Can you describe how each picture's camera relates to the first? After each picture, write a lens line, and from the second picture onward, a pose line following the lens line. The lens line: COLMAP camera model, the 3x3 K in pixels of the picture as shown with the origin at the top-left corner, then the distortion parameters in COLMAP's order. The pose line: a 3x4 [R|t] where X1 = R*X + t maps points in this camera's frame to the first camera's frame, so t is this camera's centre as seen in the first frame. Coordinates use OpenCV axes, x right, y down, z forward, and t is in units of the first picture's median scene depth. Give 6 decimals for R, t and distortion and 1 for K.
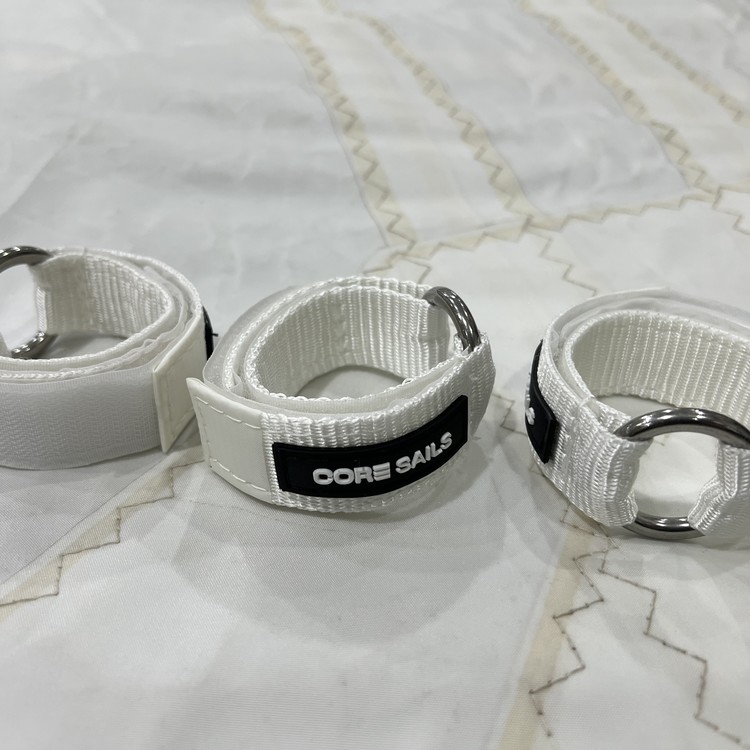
lens RADIAL K [[807.7, 0, 372.0], [0, 807.7, 375.1], [0, 0, 1]] dist [0.052630, -0.187875]
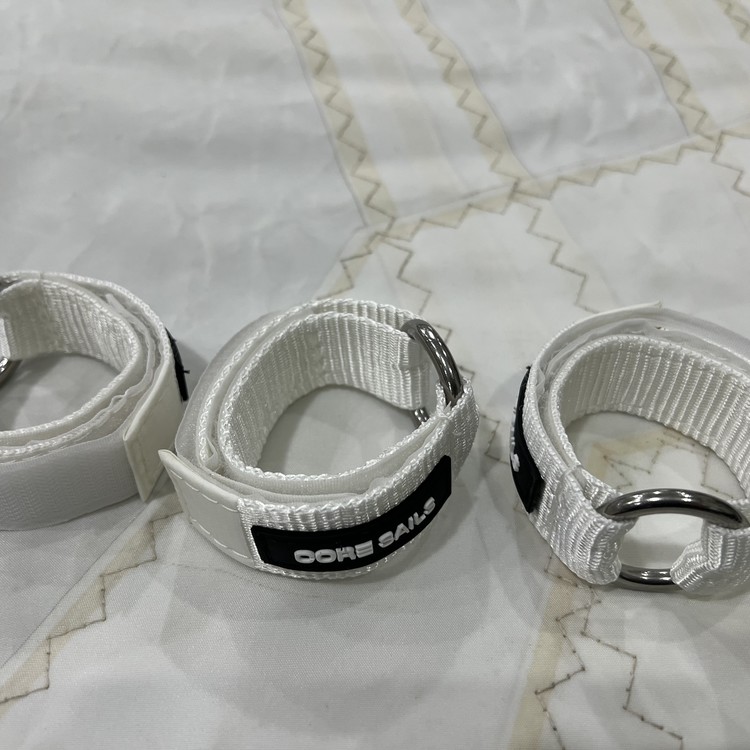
lens RADIAL K [[812.2, 0, 375.0], [0, 812.2, 375.0], [0, 0, 1]] dist [0.003538, -0.039693]
pose [[0.999331, -0.034633, 0.011724, 0.017064], [0.031644, 0.979853, 0.197196, -0.231204], [-0.018317, -0.196693, 0.980294, 0.057527]]
